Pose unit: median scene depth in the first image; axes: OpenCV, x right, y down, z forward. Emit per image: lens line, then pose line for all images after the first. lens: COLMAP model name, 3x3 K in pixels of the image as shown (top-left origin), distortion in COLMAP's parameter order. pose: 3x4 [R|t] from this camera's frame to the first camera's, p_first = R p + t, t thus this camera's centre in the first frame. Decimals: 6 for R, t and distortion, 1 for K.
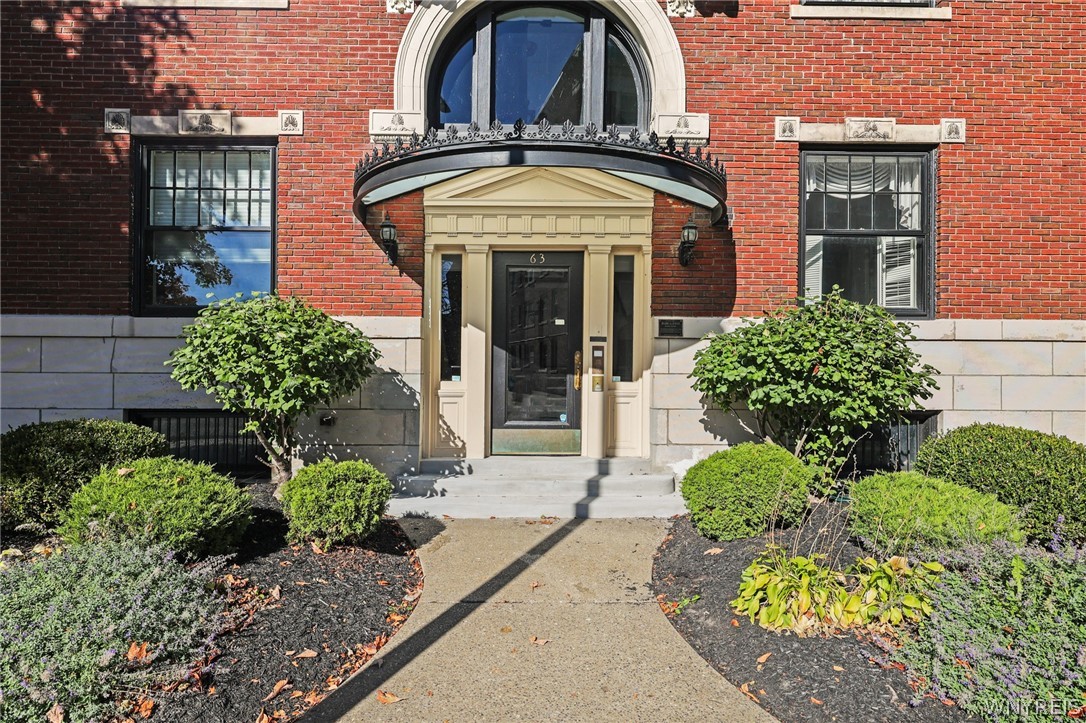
lens RADIAL K [[587.4, 0, 539.7], [0, 587.4, 354.3], [0, 0, 1]] dist [-0.000769, 0.000427]
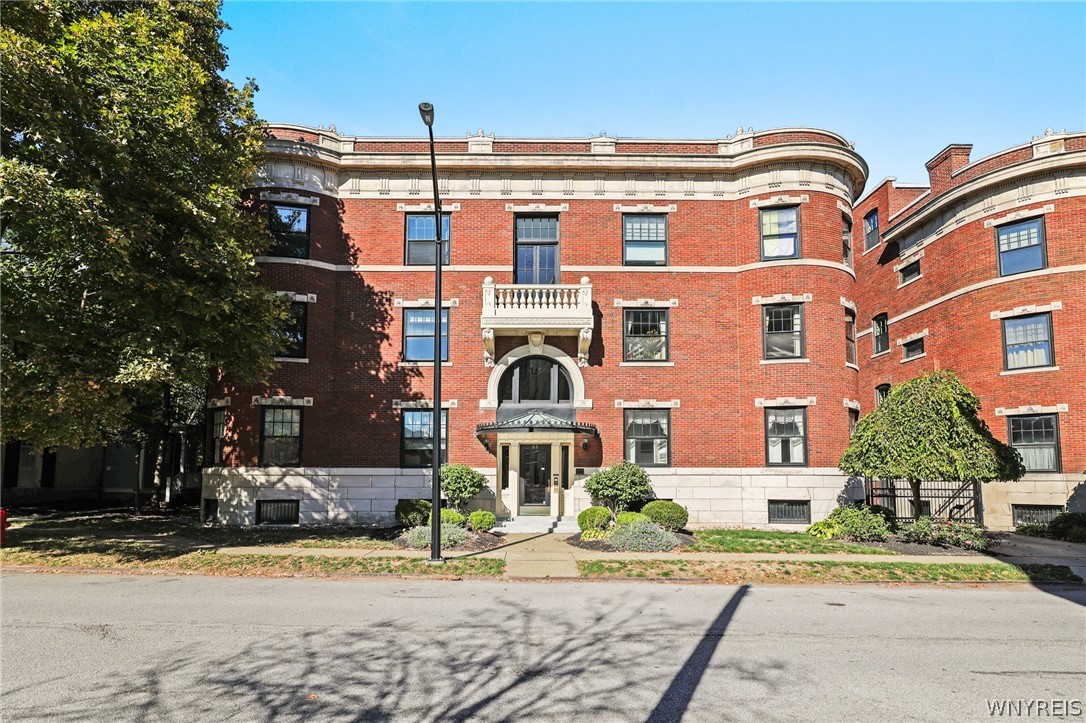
lens RADIAL K [[591.0, 0, 537.7], [0, 591.0, 408.4], [0, 0, 1]] dist [-0.008065, 0.002700]
pose [[0.999984, -0.003283, 0.004709, -0.004718], [0.003738, 0.994967, -0.100136, -0.062491], [-0.004356, 0.100152, 0.994963, -2.001642]]
